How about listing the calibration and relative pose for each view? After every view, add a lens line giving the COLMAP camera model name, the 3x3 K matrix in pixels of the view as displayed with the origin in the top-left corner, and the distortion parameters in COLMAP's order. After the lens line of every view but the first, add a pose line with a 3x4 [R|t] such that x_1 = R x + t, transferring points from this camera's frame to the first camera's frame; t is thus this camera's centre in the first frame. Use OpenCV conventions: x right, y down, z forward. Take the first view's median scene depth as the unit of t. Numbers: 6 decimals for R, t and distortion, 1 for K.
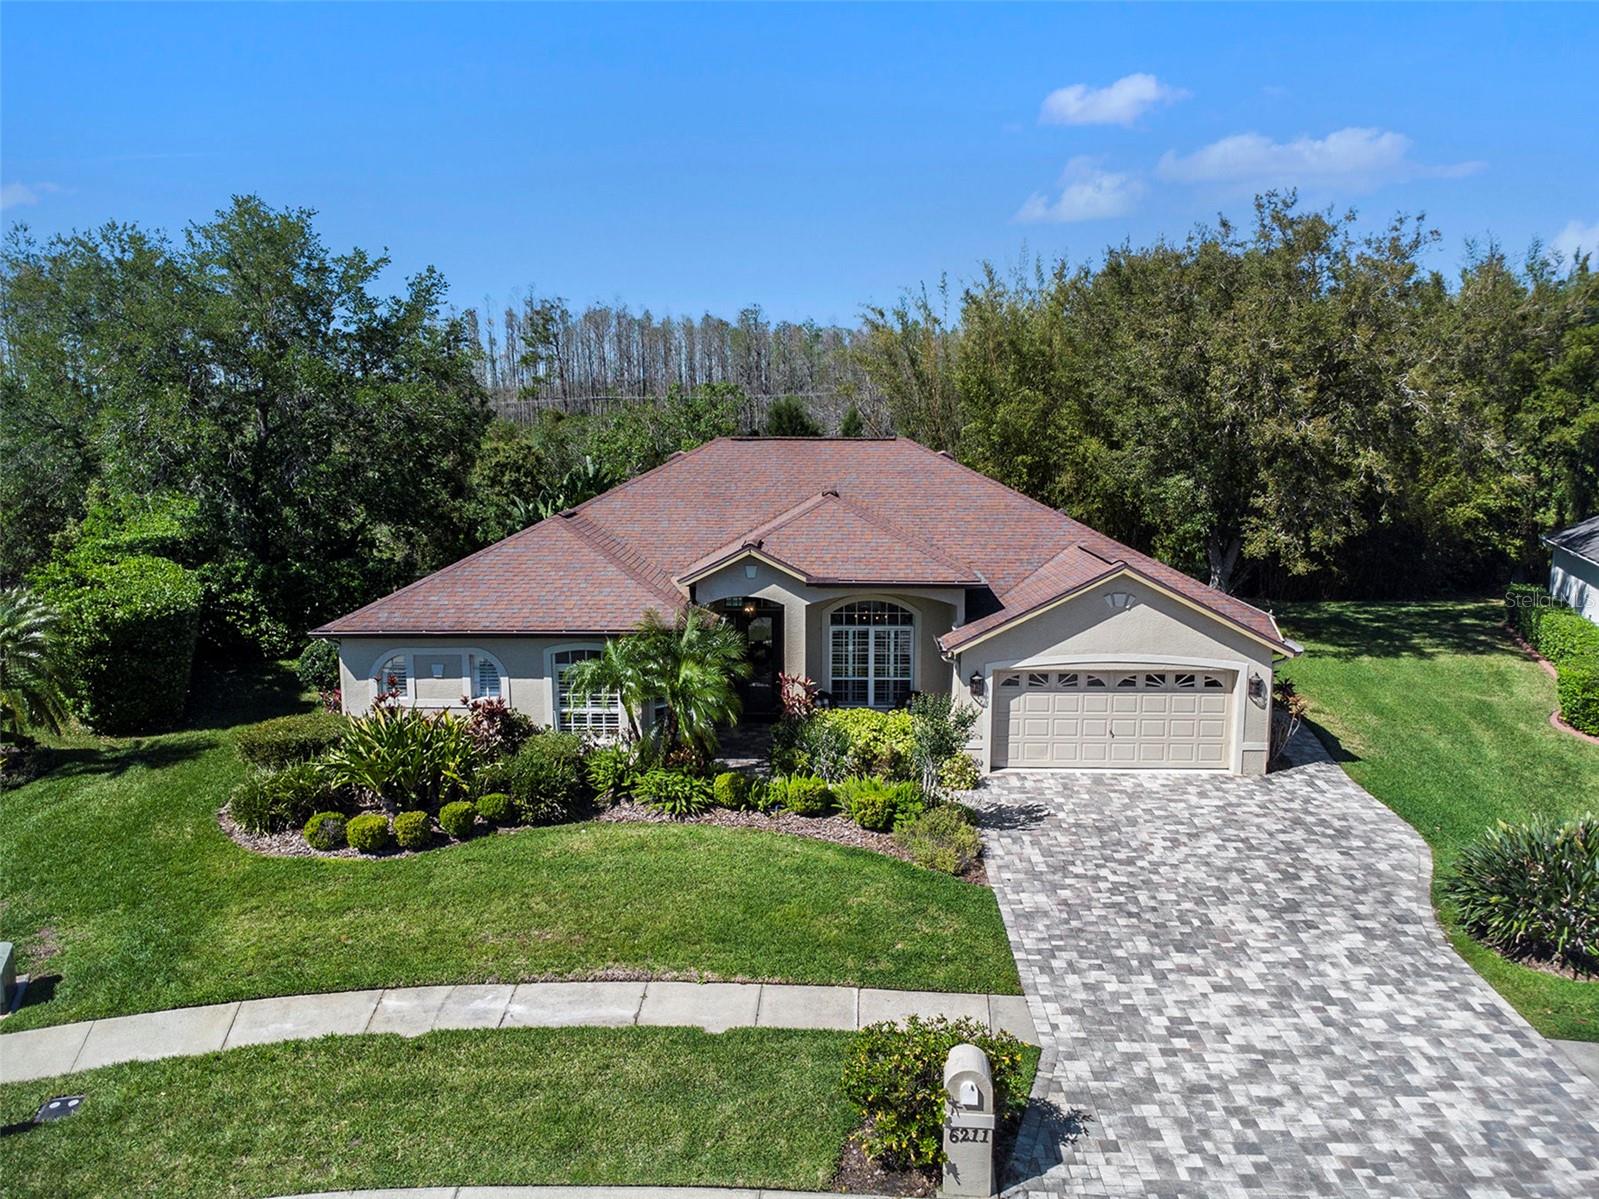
lens RADIAL K [[1153.3, 0, 790.2], [0, 1153.3, 601.8], [0, 0, 1]] dist [0.029323, -0.009764]
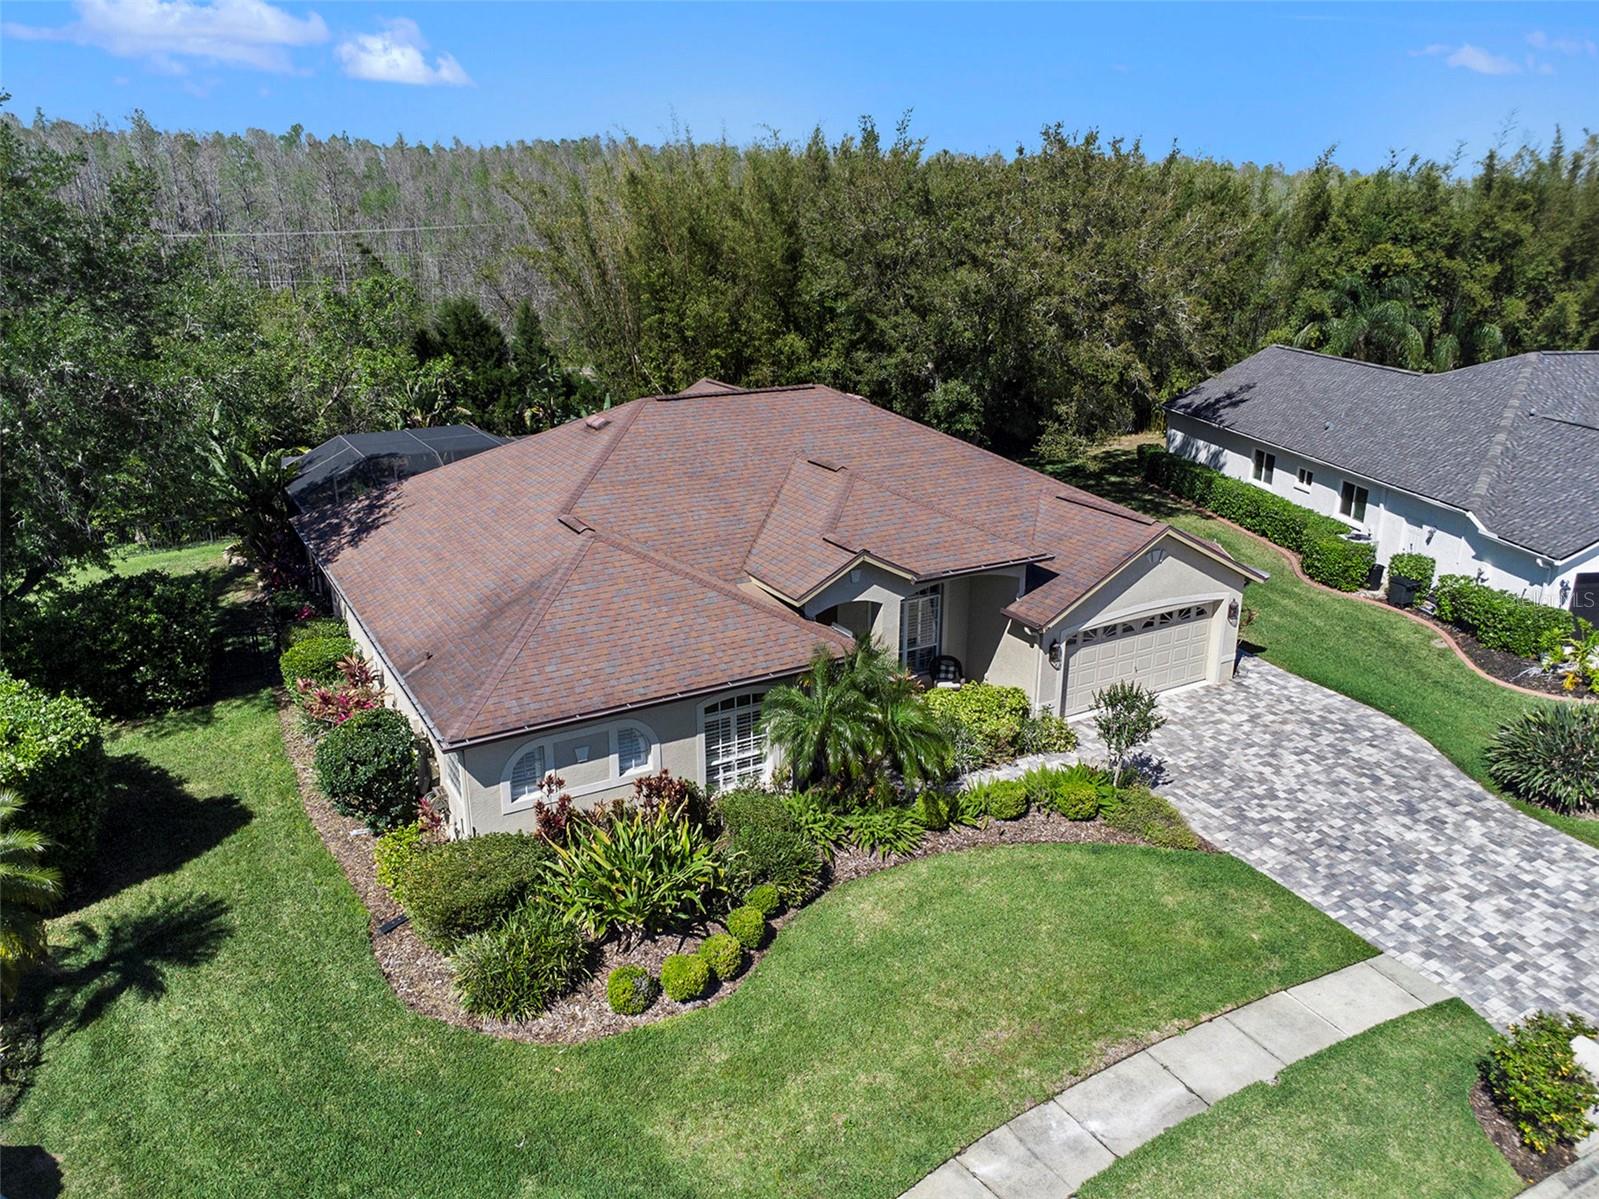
lens RADIAL K [[1153.3, 0, 790.2], [0, 1153.3, 601.8], [0, 0, 1]] dist [0.029323, -0.009764]
pose [[0.859456, -0.162670, 0.484638, -0.611429], [0.084927, 0.980282, 0.178424, -0.202420], [-0.504106, -0.112189, 0.856324, 0.232789]]
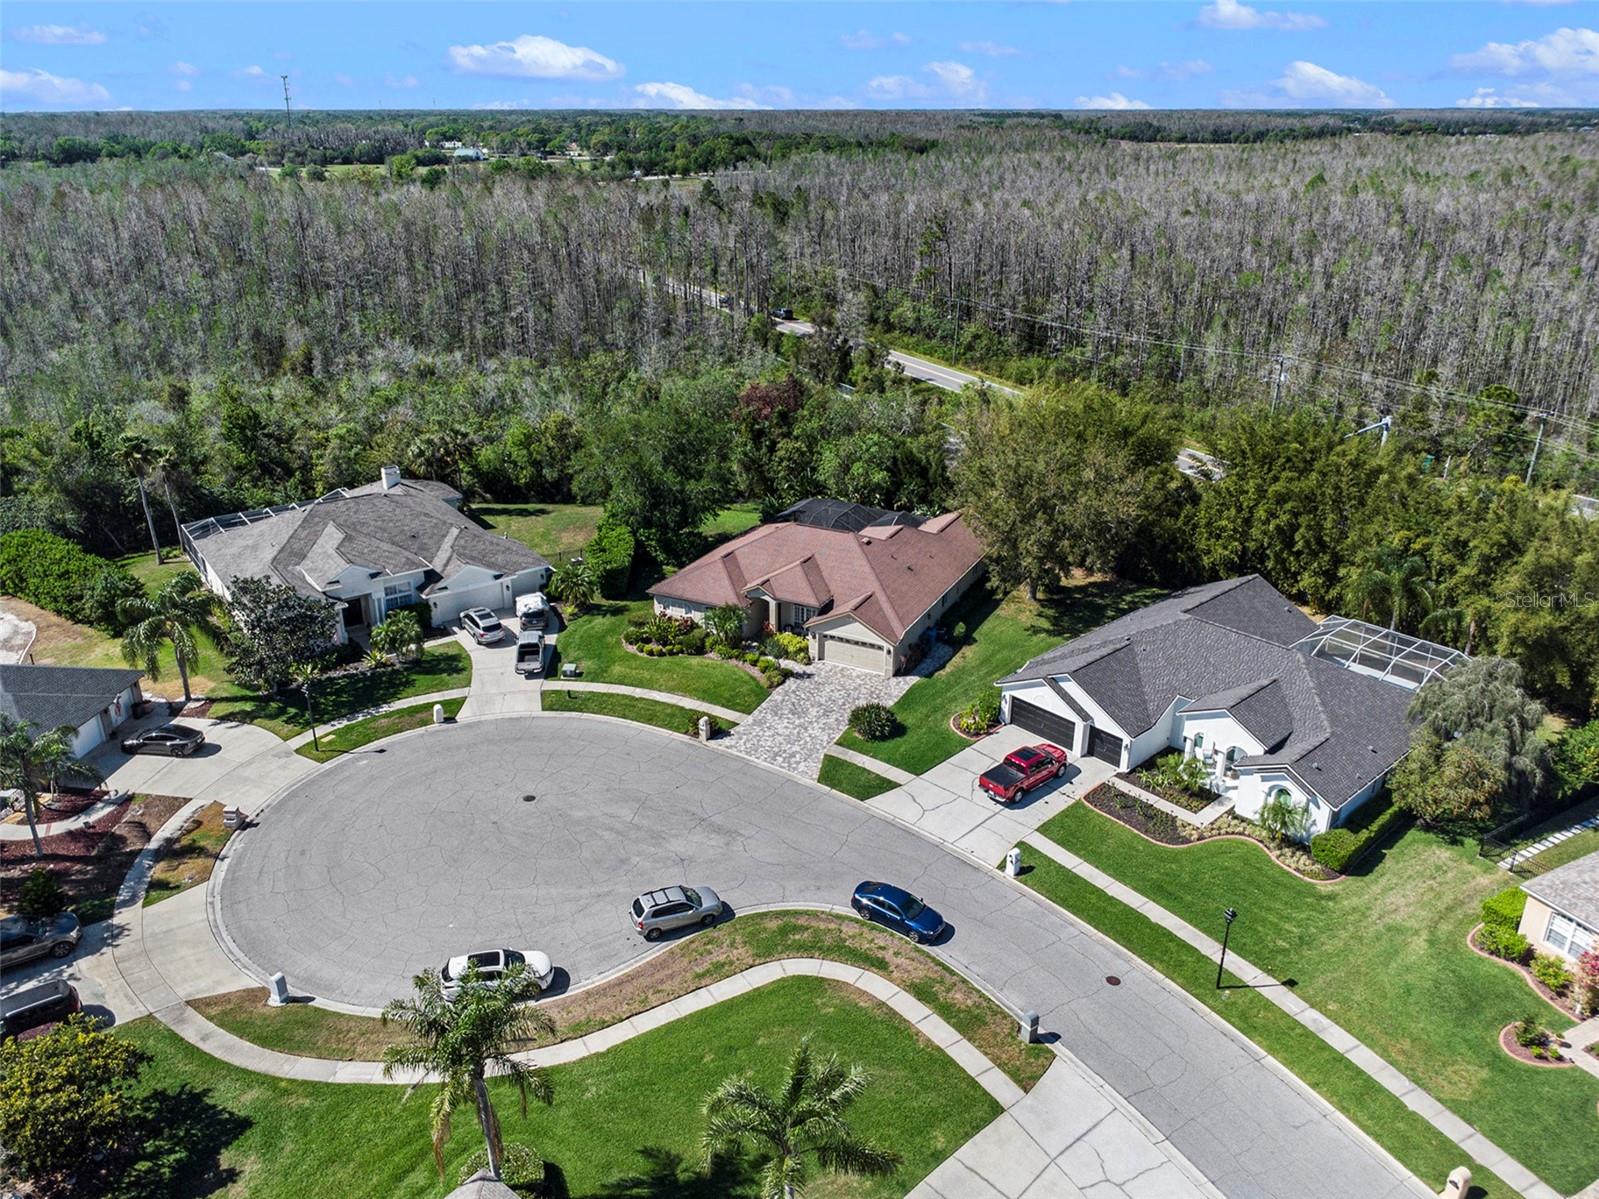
lens RADIAL K [[1153.3, 0, 790.2], [0, 1153.3, 601.8], [0, 0, 1]] dist [0.029323, -0.009764]
pose [[0.900905, 0.170378, -0.399176, 1.578078], [-0.071135, 0.965253, 0.251448, -0.960521], [0.428147, -0.198135, 0.881721, -2.205577]]
